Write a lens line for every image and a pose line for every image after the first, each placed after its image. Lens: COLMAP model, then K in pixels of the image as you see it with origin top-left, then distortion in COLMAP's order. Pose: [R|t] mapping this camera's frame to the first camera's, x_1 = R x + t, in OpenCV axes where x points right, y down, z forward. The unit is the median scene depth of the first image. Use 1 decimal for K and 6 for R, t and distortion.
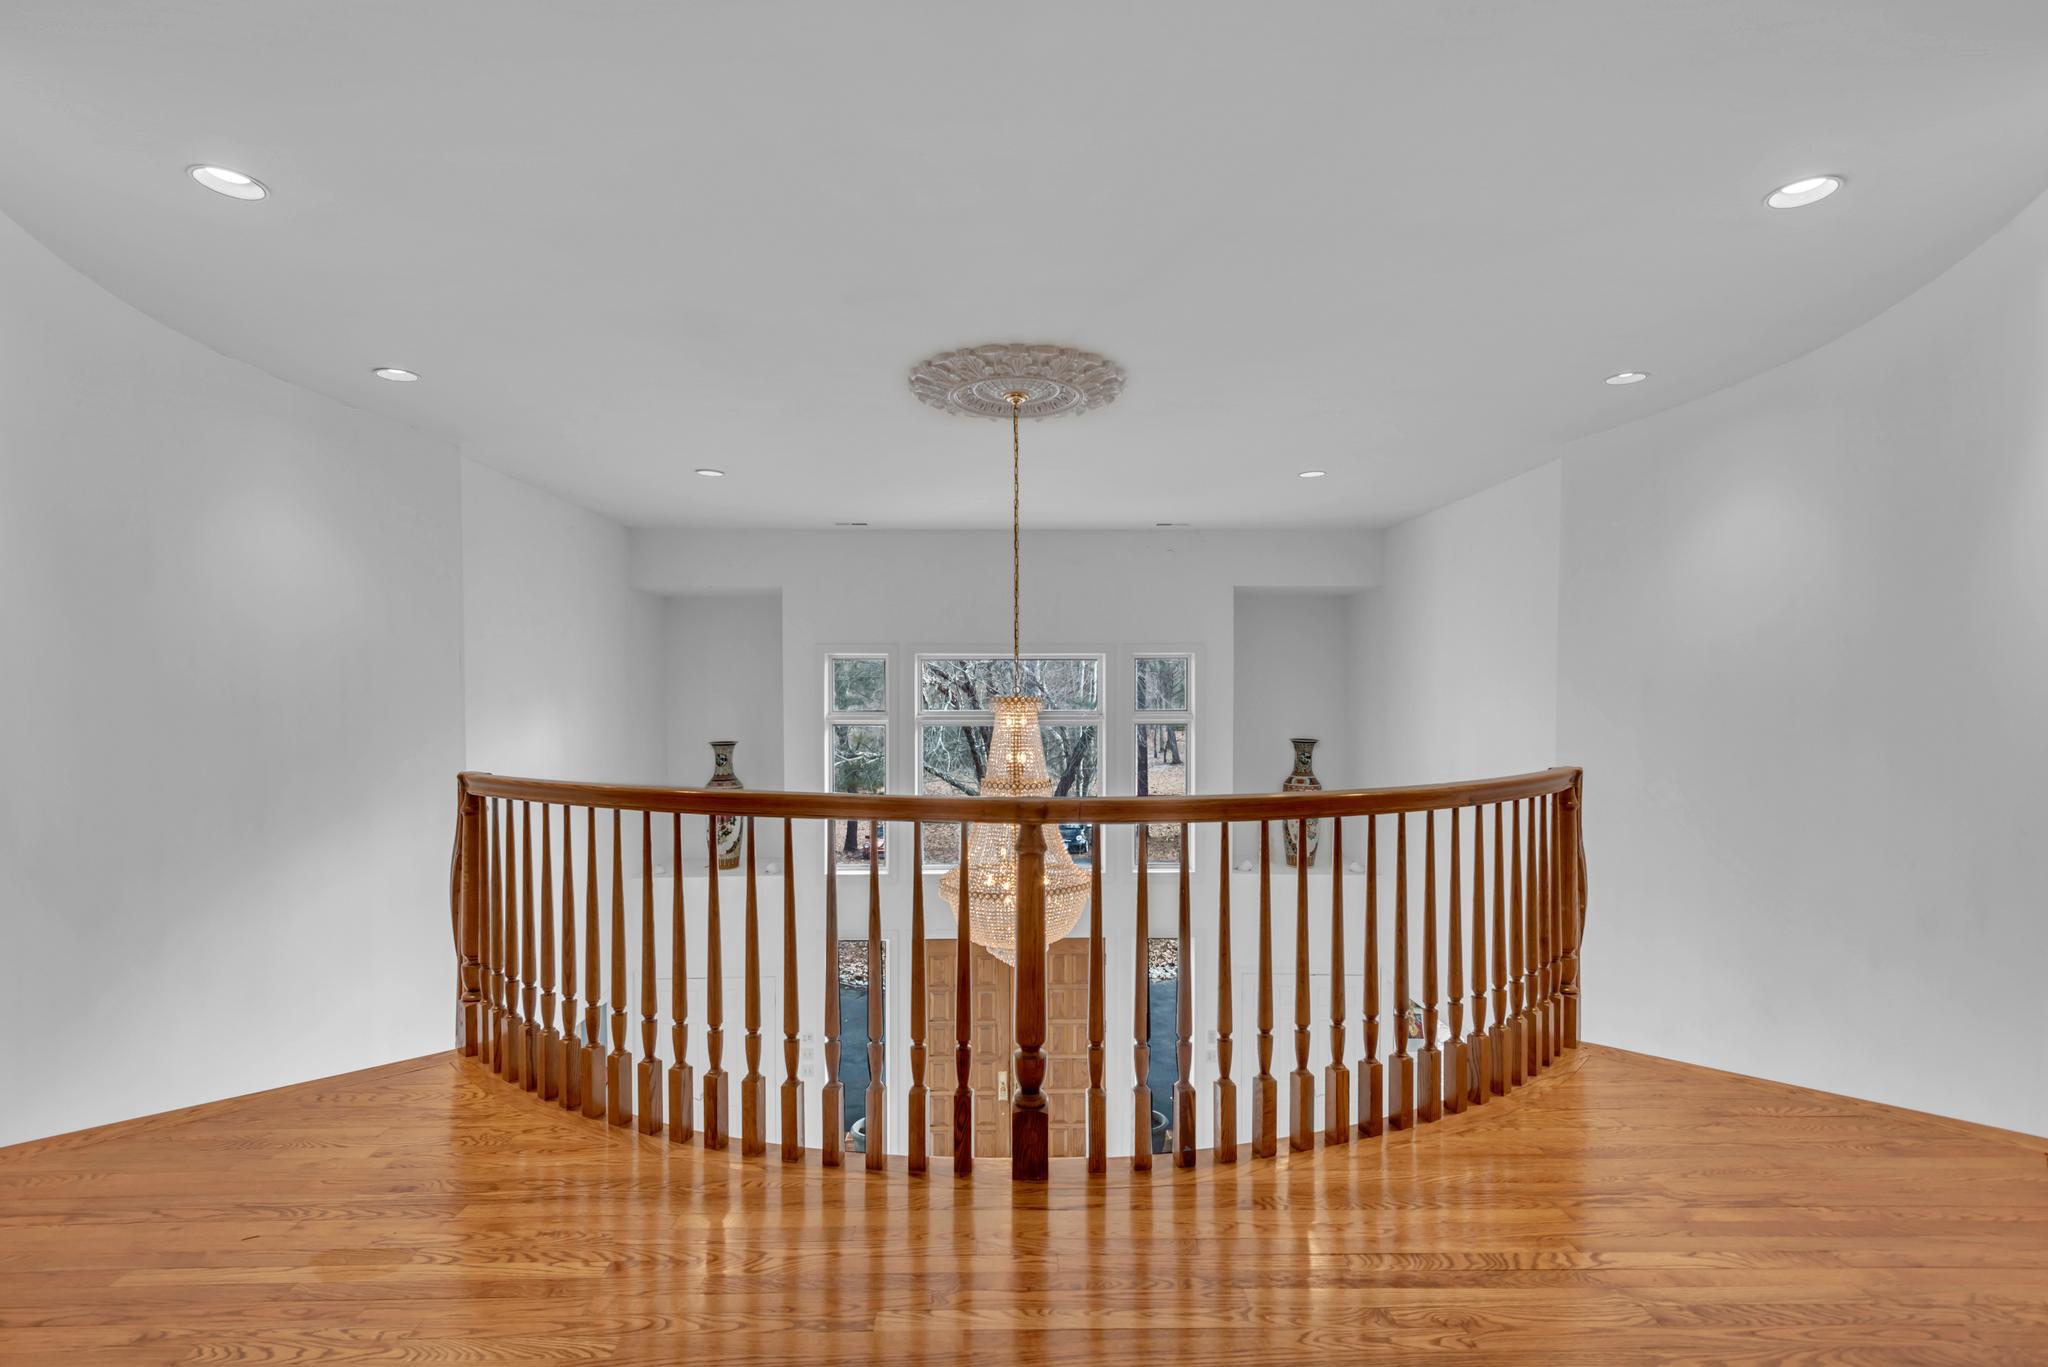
lens RADIAL K [[920.3, 0, 1019.9], [0, 920.3, 666.4], [0, 0, 1]] dist [0.030494, -0.011984]
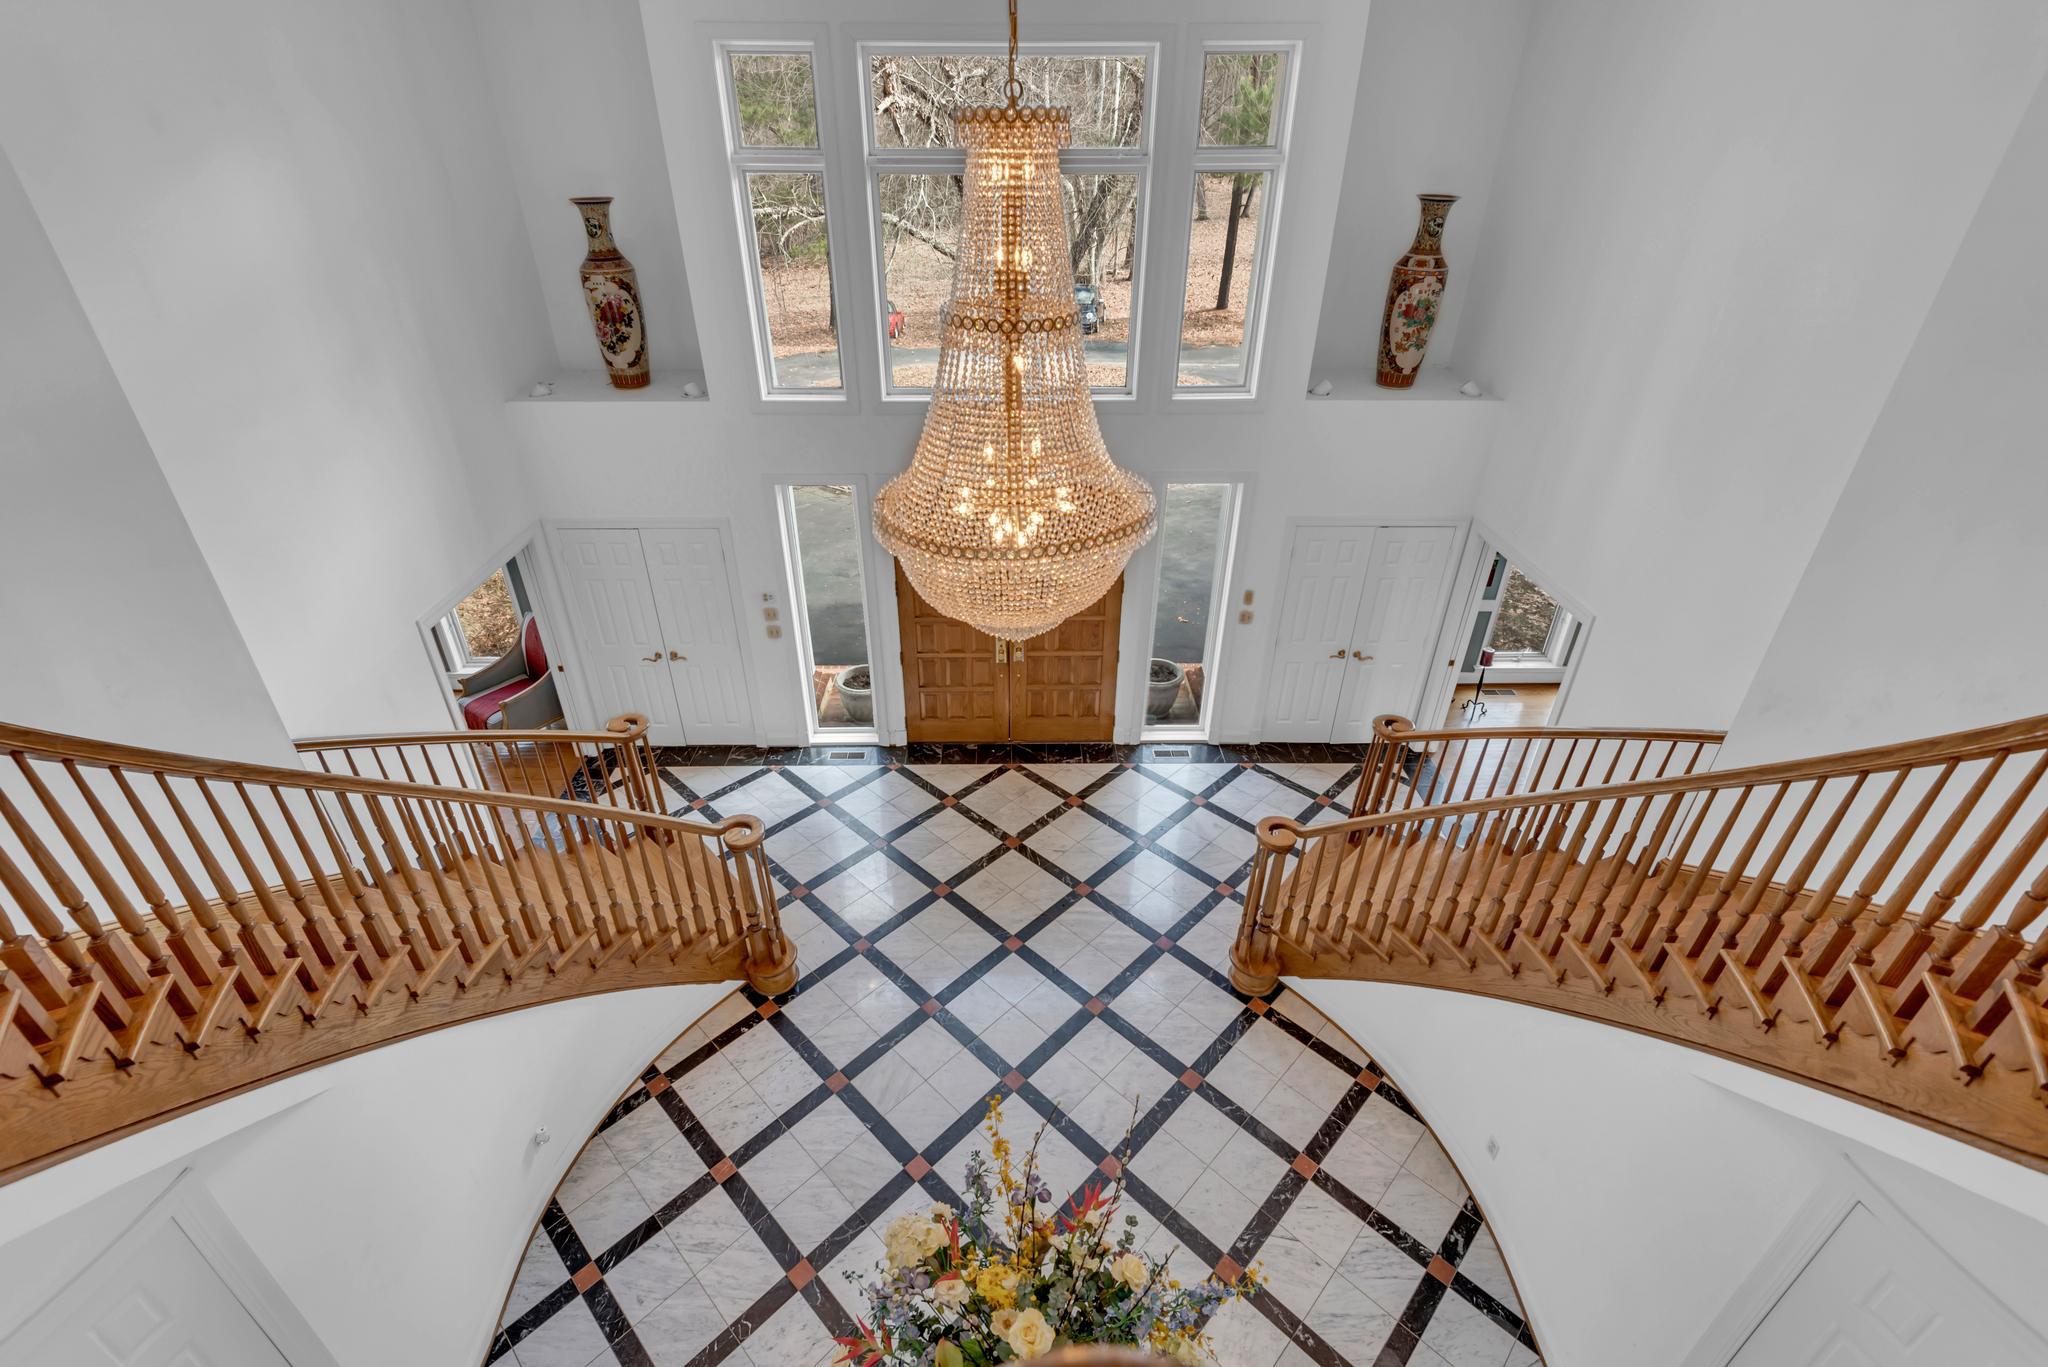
lens RADIAL K [[920.3, 0, 1019.9], [0, 920.3, 666.4], [0, 0, 1]] dist [0.030494, -0.011984]
pose [[0.999988, 0.003911, -0.003002, 0.001087], [-0.001742, 0.849831, 0.527052, 0.012658], [0.004613, -0.527041, 0.849828, 0.231611]]
